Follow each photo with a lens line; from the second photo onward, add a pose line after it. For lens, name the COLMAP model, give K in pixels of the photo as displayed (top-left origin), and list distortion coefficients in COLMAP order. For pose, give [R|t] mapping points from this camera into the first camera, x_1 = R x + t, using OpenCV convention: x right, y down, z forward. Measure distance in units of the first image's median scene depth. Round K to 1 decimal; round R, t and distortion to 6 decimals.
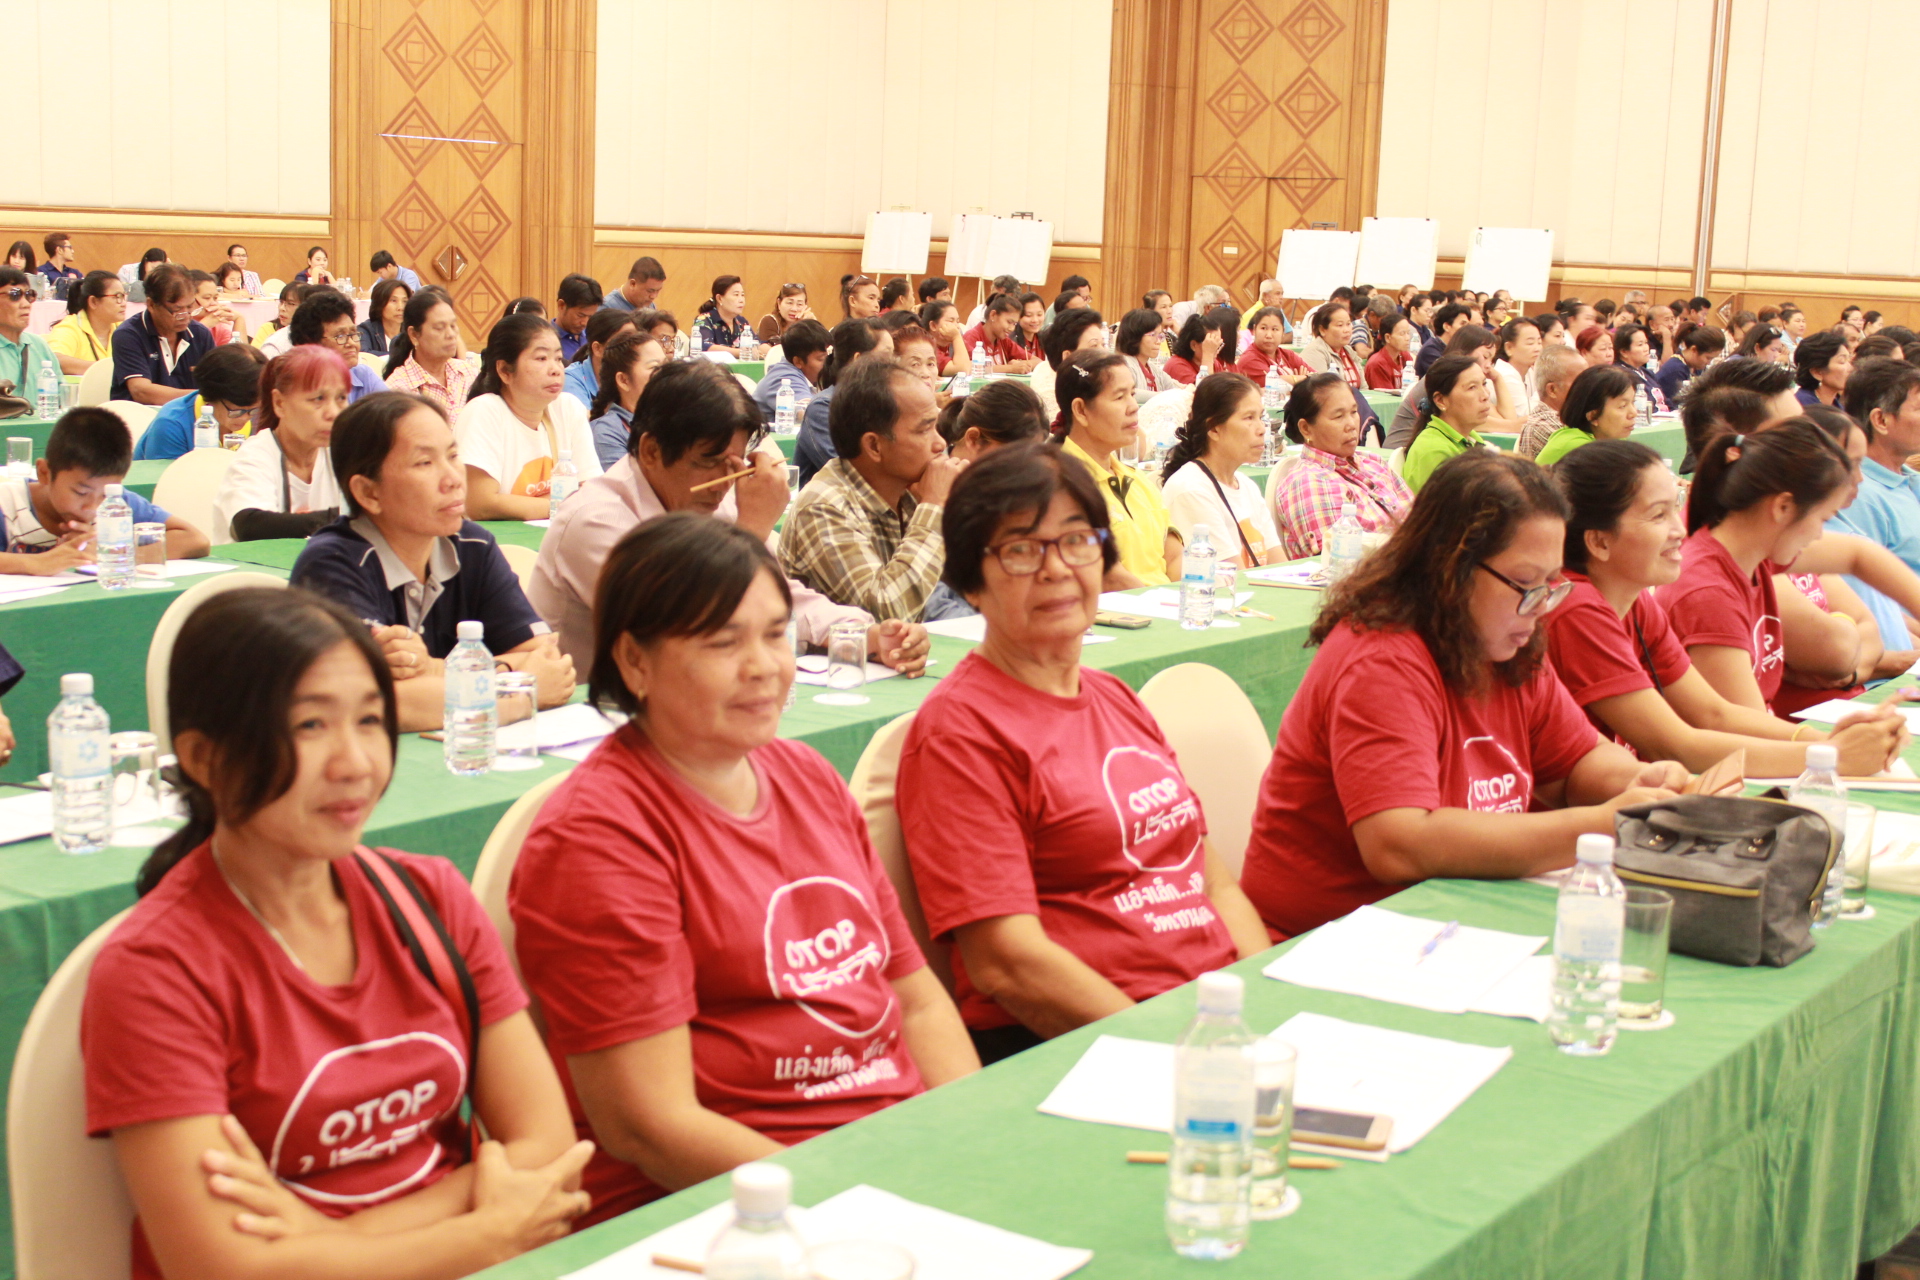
lens RADIAL K [[2356.0, 0, 960.0], [0, 2356.0, 640.0], [0, 0, 1]] dist [-0.085889, 0.082299]
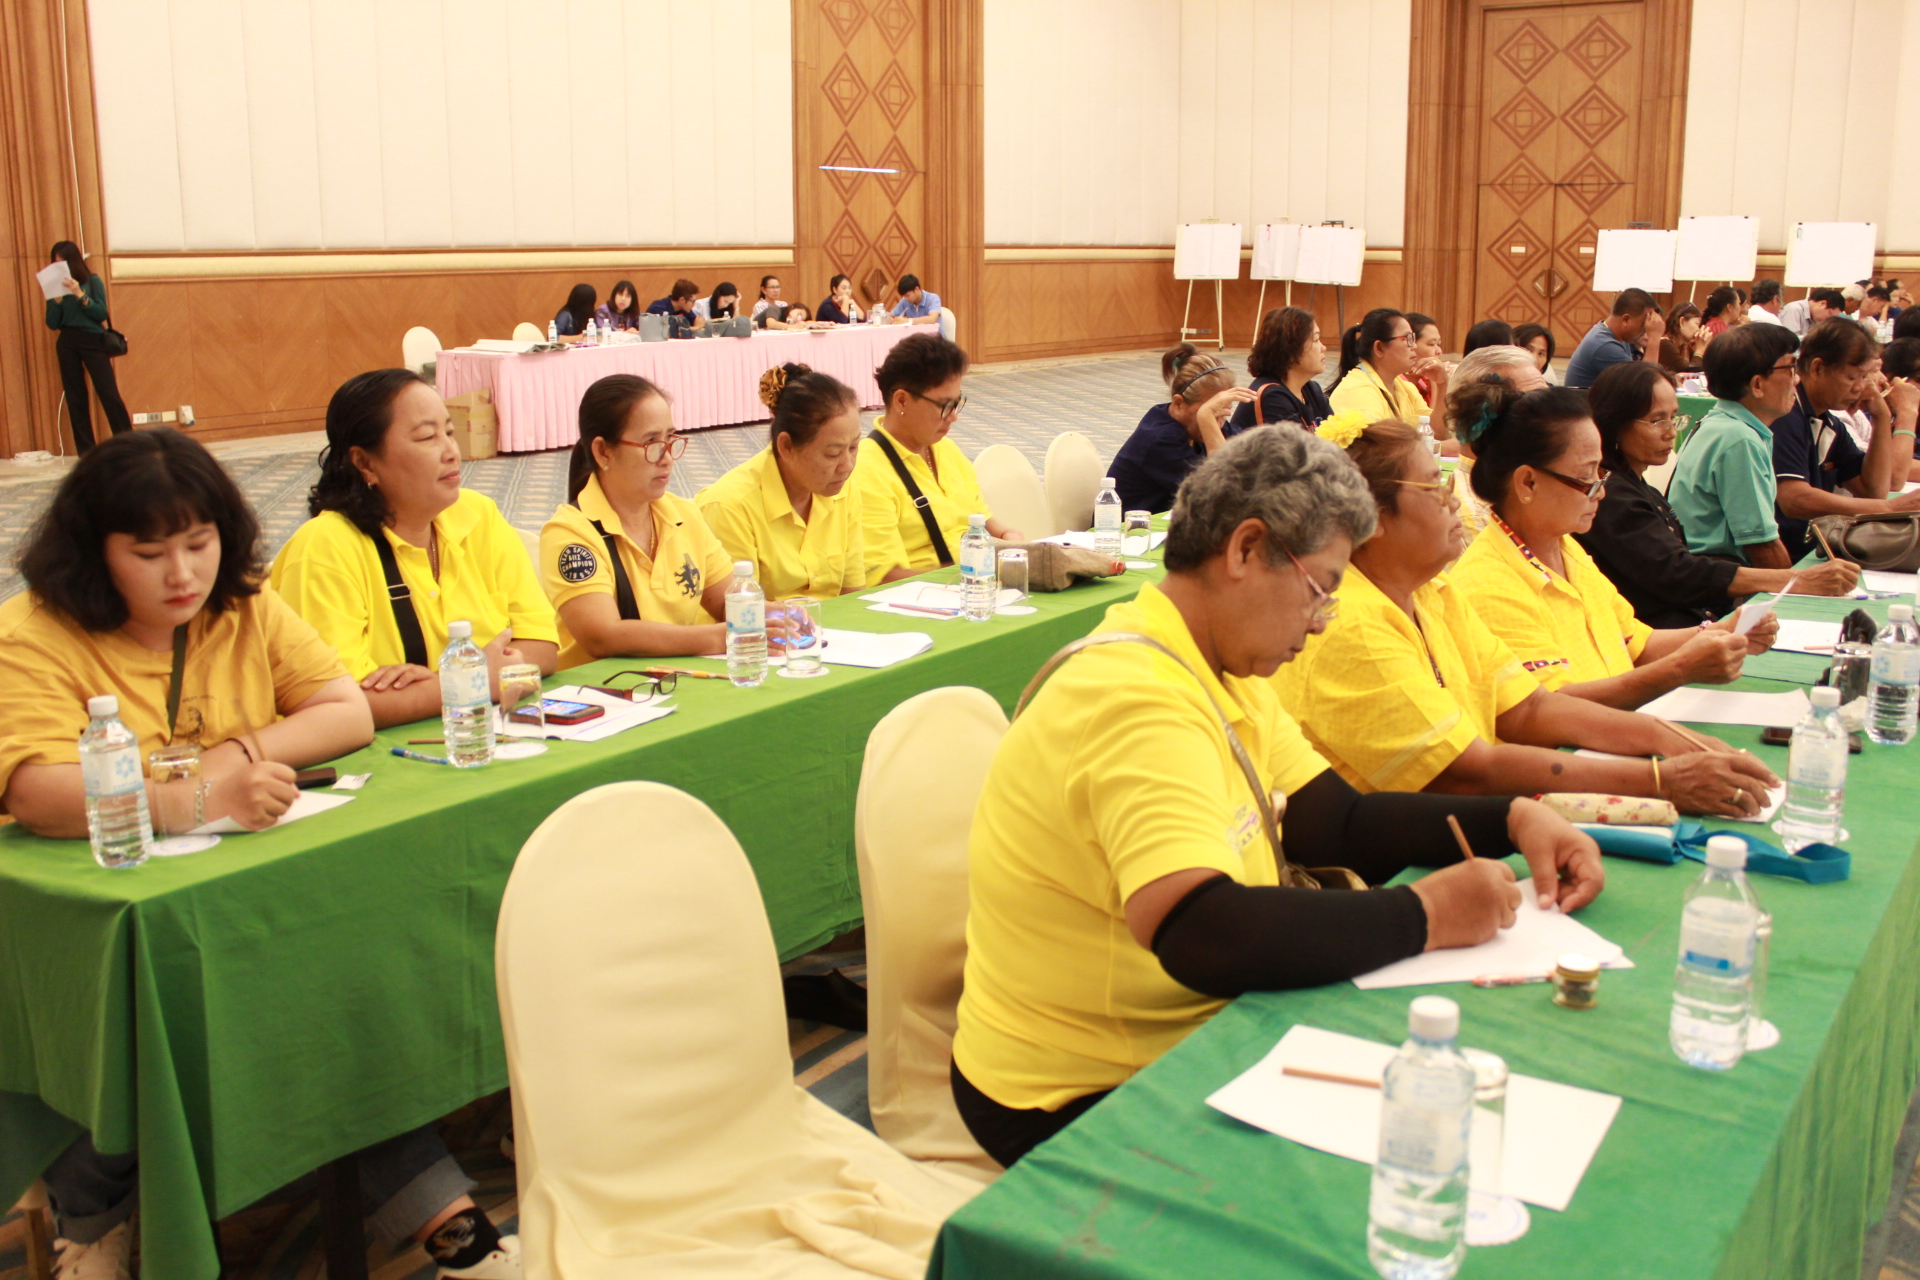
lens RADIAL K [[1826.6, 0, 960.0], [0, 1826.6, 640.0], [0, 0, 1]] dist [-0.145858, 0.147603]
pose [[0.998067, -0.048754, 0.038537, -0.201568], [0.046934, 0.997801, 0.046791, -0.032360], [-0.040734, -0.044892, 0.998161, 0.144841]]
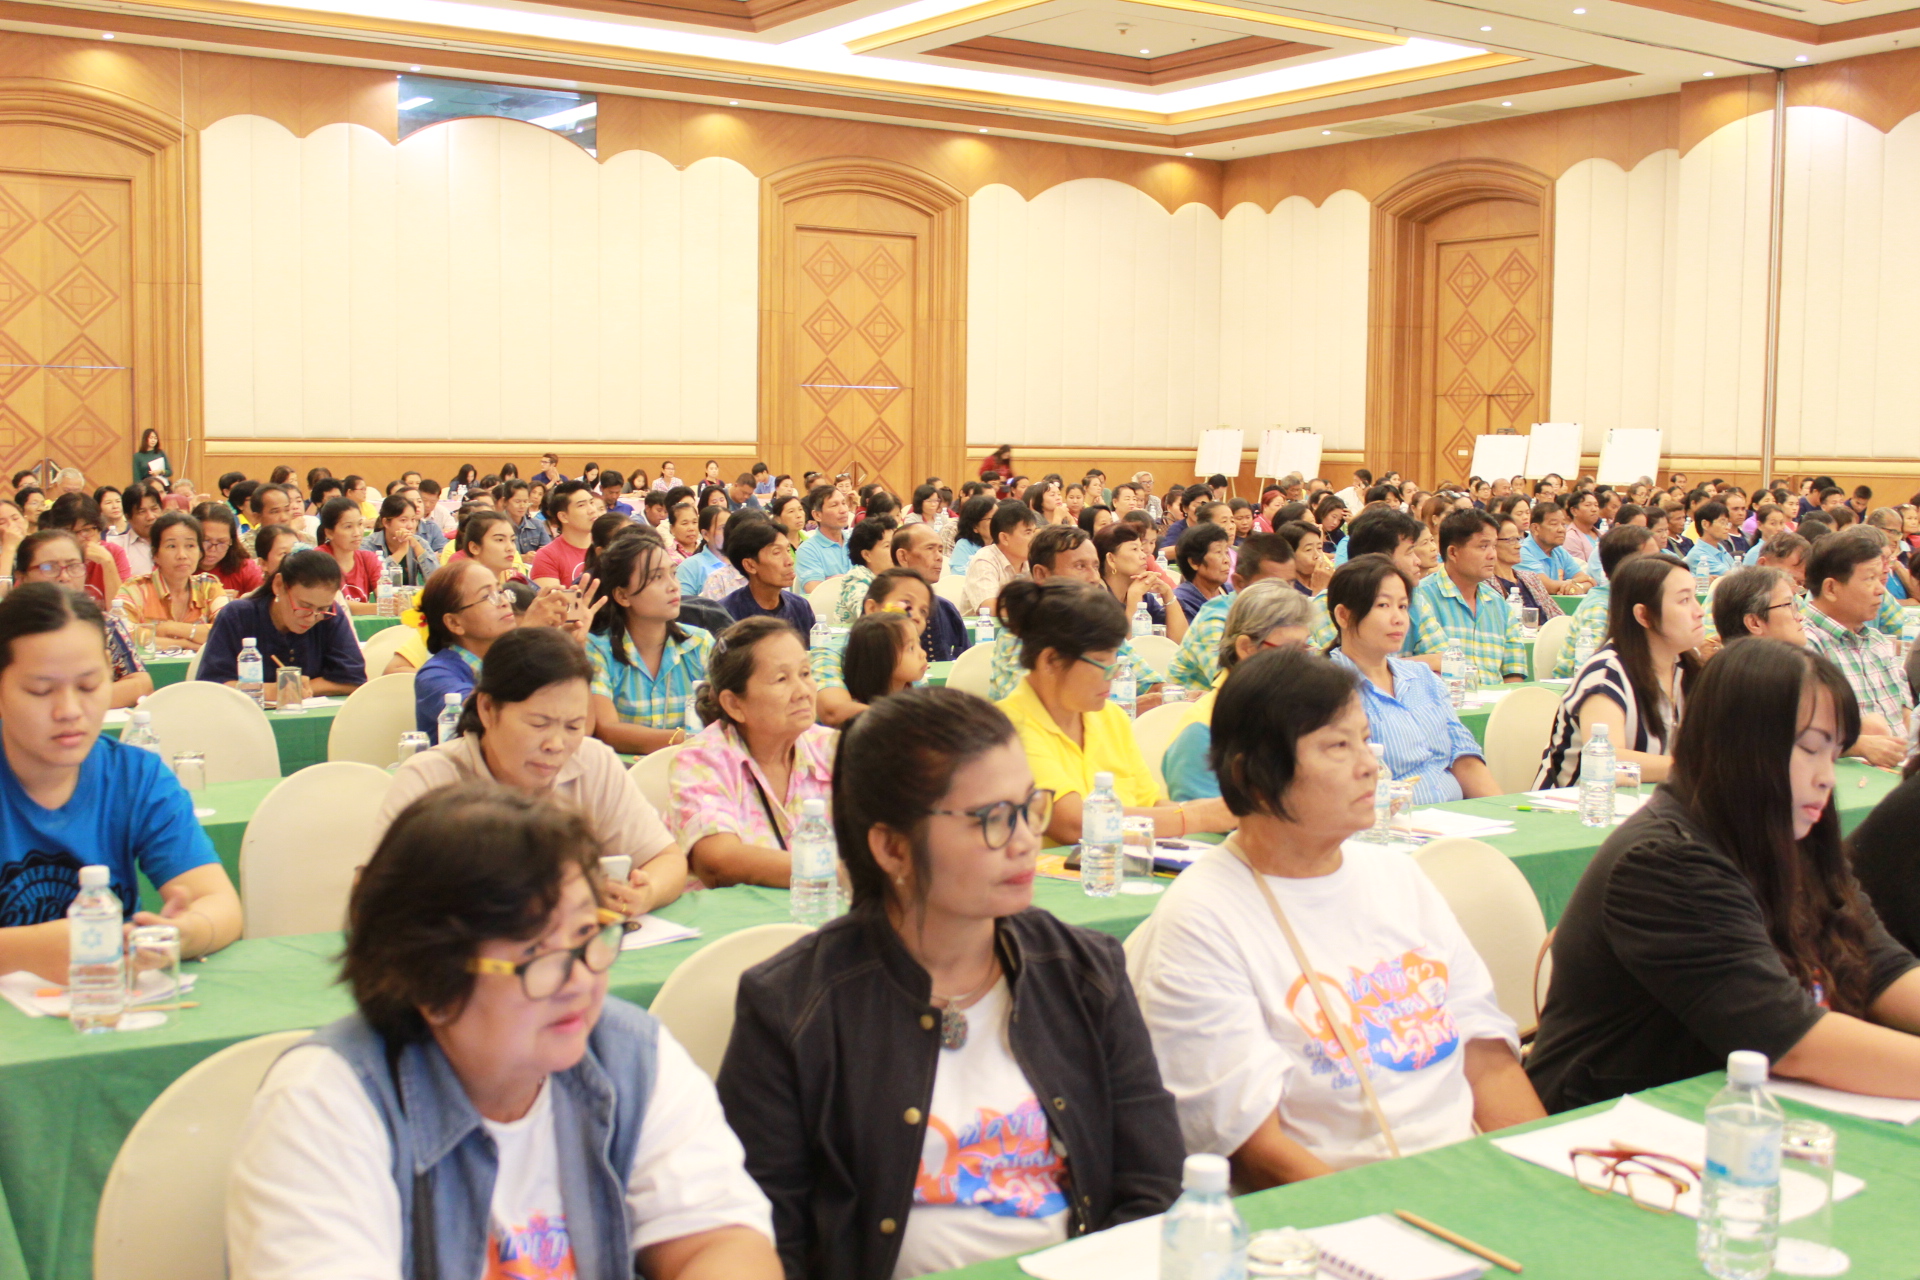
lens RADIAL K [[2109.3, 0, 960.0], [0, 2109.3, 640.0], [0, 0, 1]] dist [-0.116265, 0.166490]
pose [[0.946867, 0.002960, -0.321611, 0.228906], [-0.029794, 0.996465, -0.078549, 0.032615], [0.320242, 0.083958, 0.943608, -0.149239]]
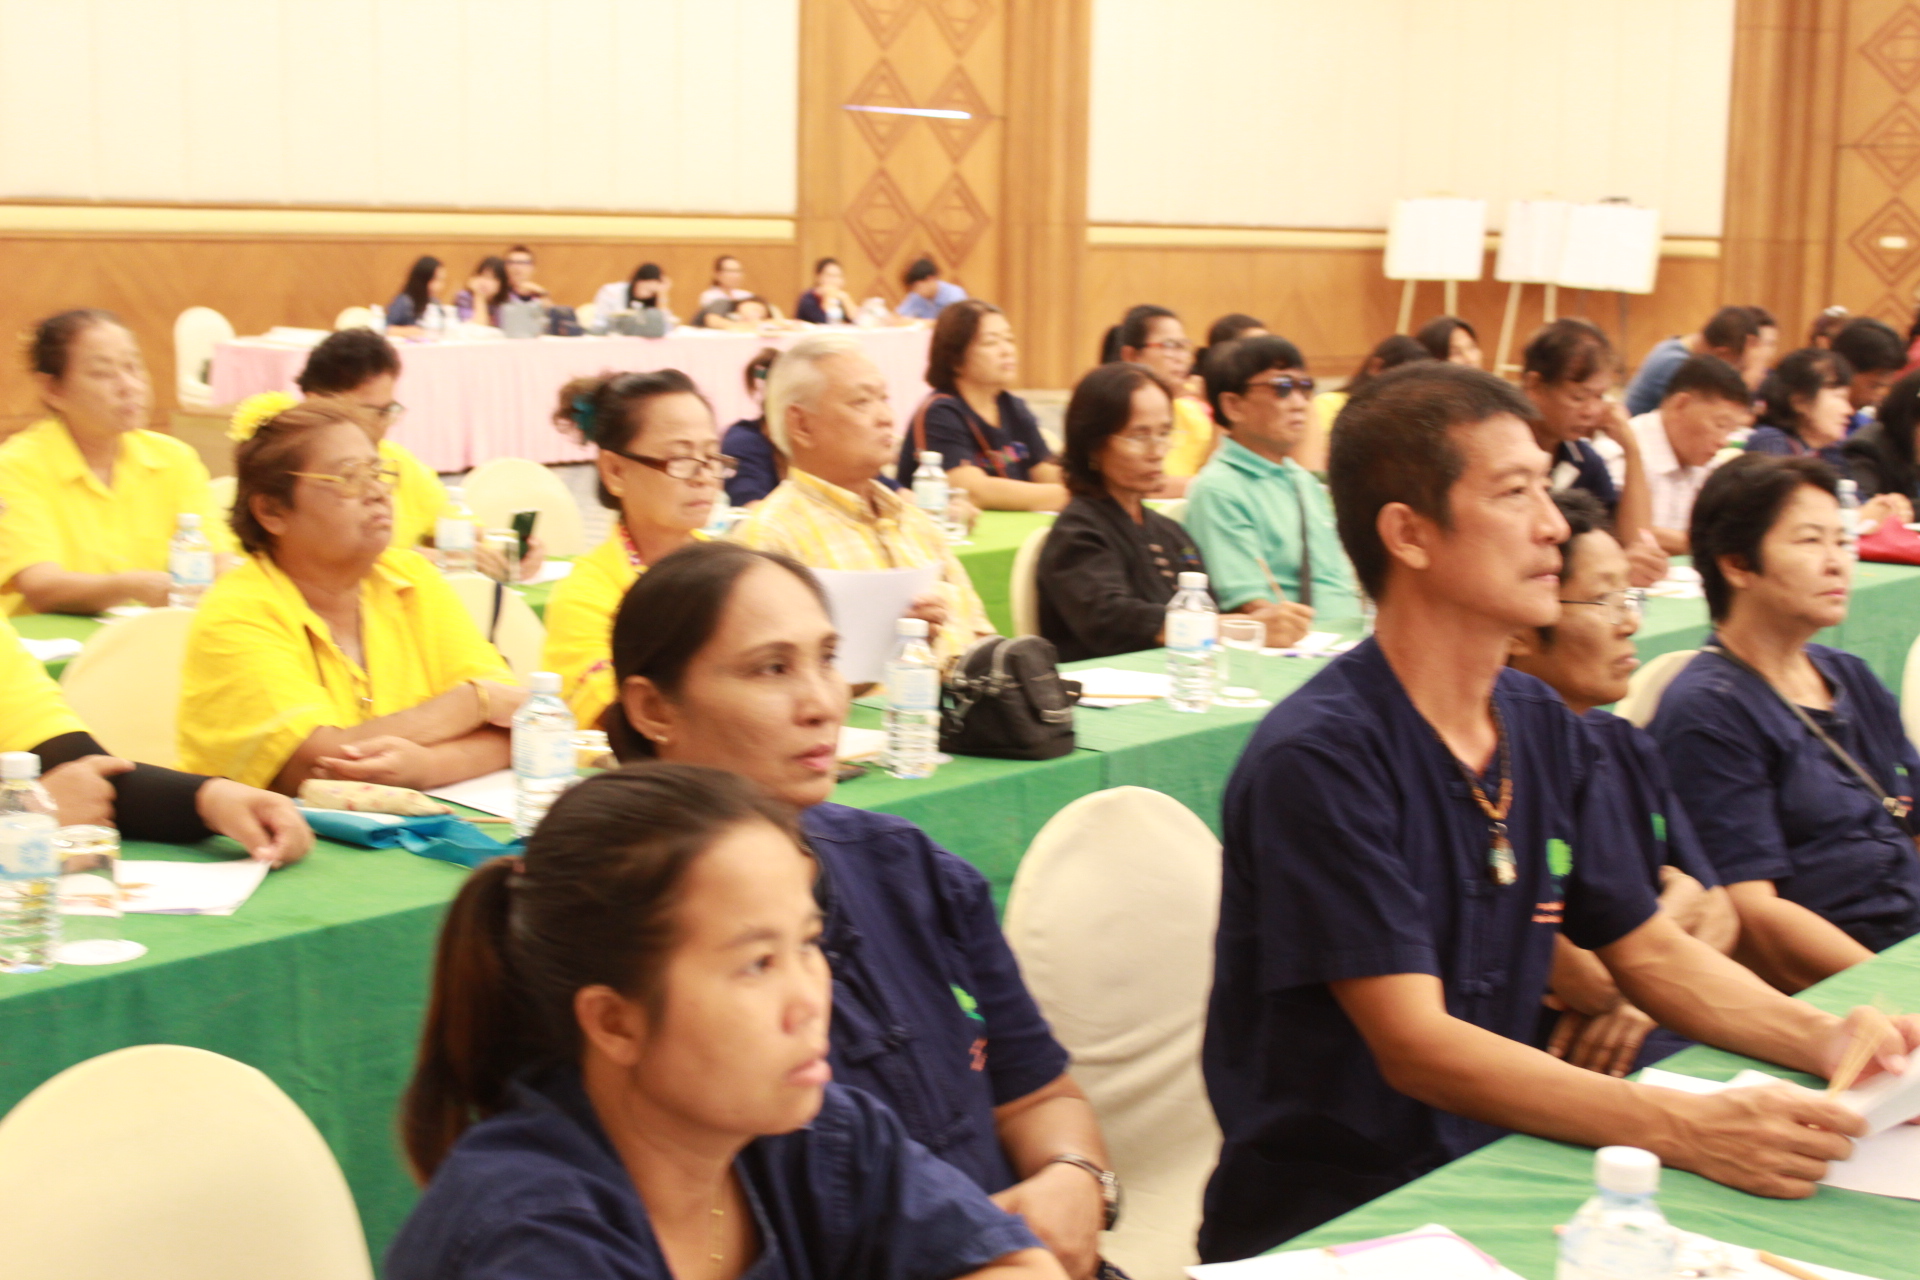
lens RADIAL K [[2713.8, 0, 960.0], [0, 2713.8, 640.0], [0, 0, 1]] dist [-0.070552, 0.157081]
pose [[0.998257, -0.008246, -0.058443, -0.142384], [0.007279, 0.999833, -0.016742, -0.024757], [0.058571, 0.016287, 0.998150, 0.111854]]
